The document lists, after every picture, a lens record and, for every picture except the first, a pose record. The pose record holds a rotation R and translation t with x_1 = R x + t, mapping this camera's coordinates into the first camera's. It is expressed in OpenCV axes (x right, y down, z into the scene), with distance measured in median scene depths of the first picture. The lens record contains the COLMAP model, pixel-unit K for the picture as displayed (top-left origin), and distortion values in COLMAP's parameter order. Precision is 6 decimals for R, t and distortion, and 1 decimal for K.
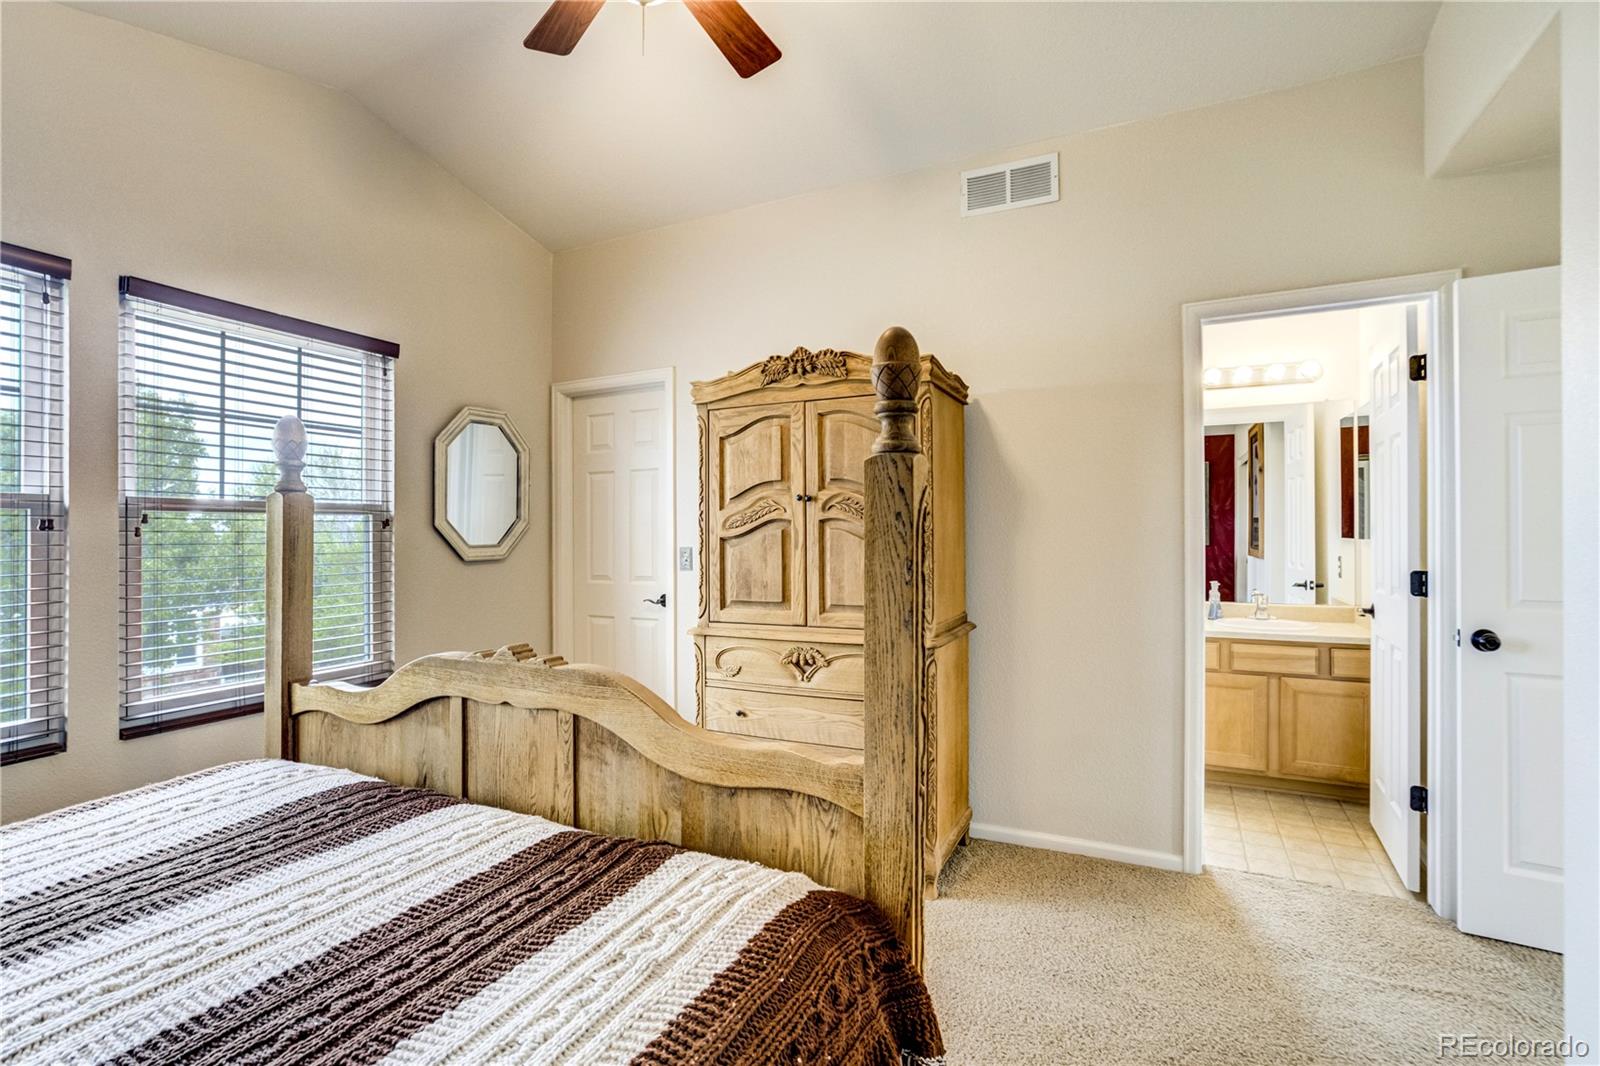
lens RADIAL K [[774.3, 0, 820.6], [0, 774.3, 531.5], [0, 0, 1]] dist [-0.047586, 0.024866]
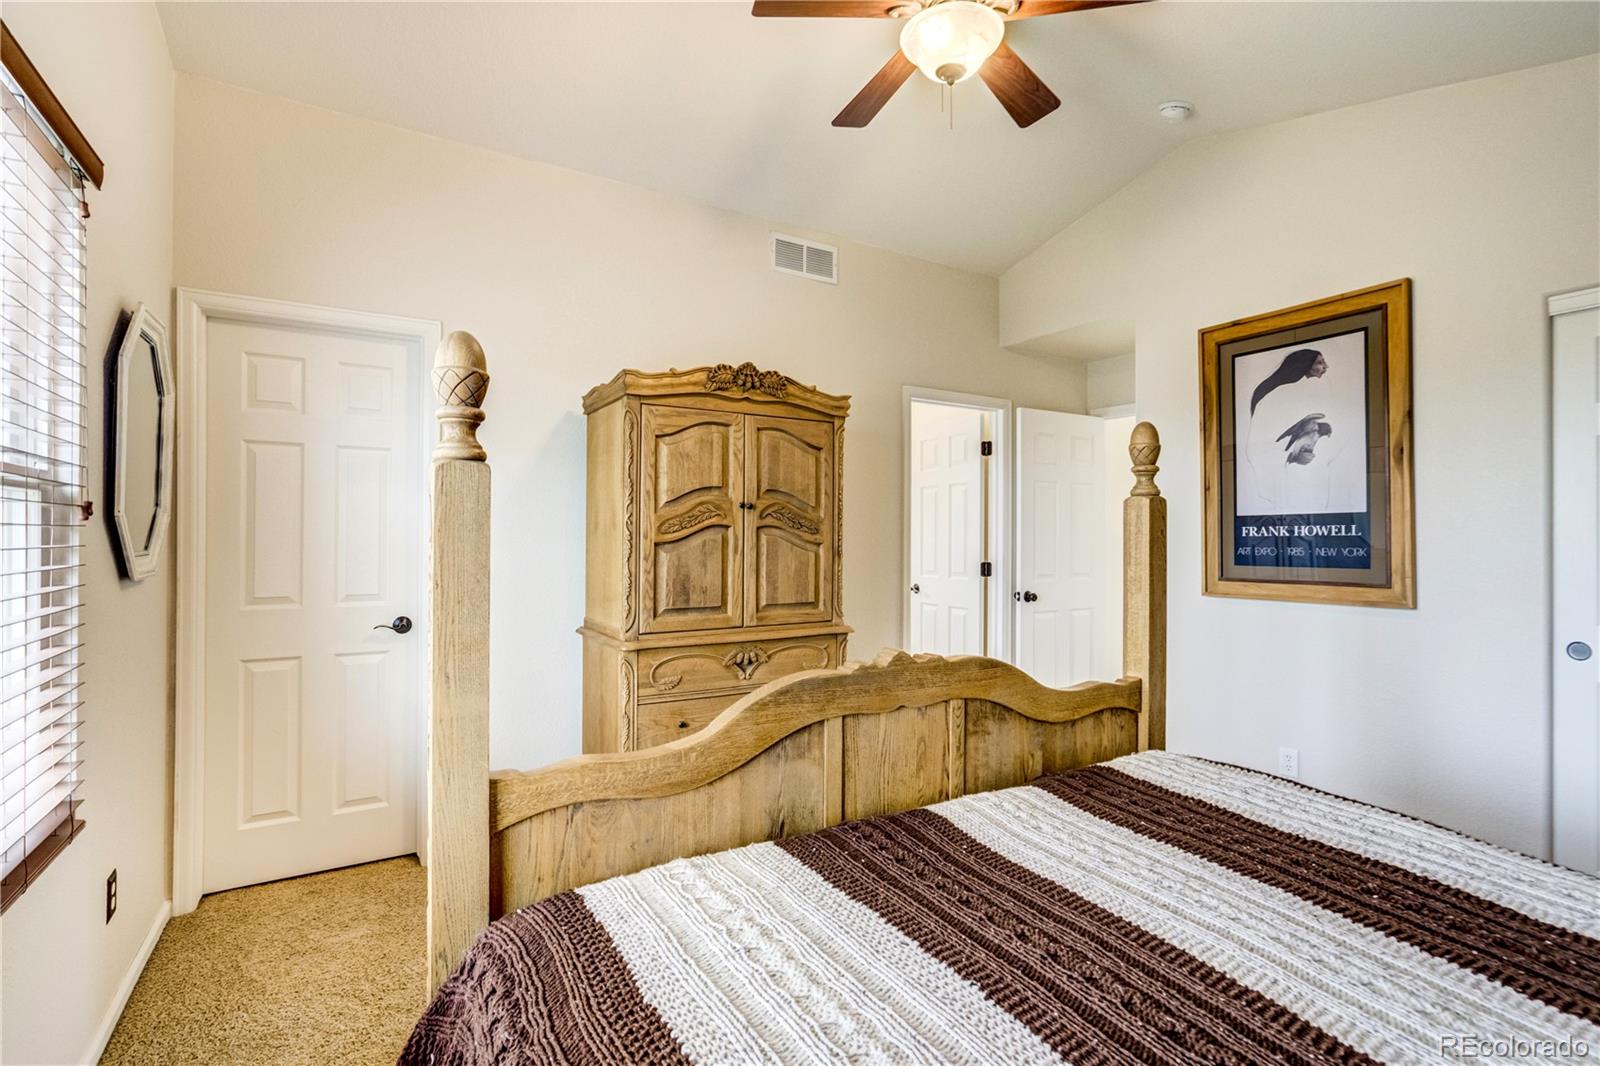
lens RADIAL K [[774.3, 0, 820.6], [0, 774.3, 531.5], [0, 0, 1]] dist [-0.047586, 0.024866]
pose [[0.516603, 0.016330, 0.856070, -0.875798], [-0.011840, 0.999859, -0.011928, 0.003546], [-0.856143, -0.003974, 0.516723, 0.369218]]
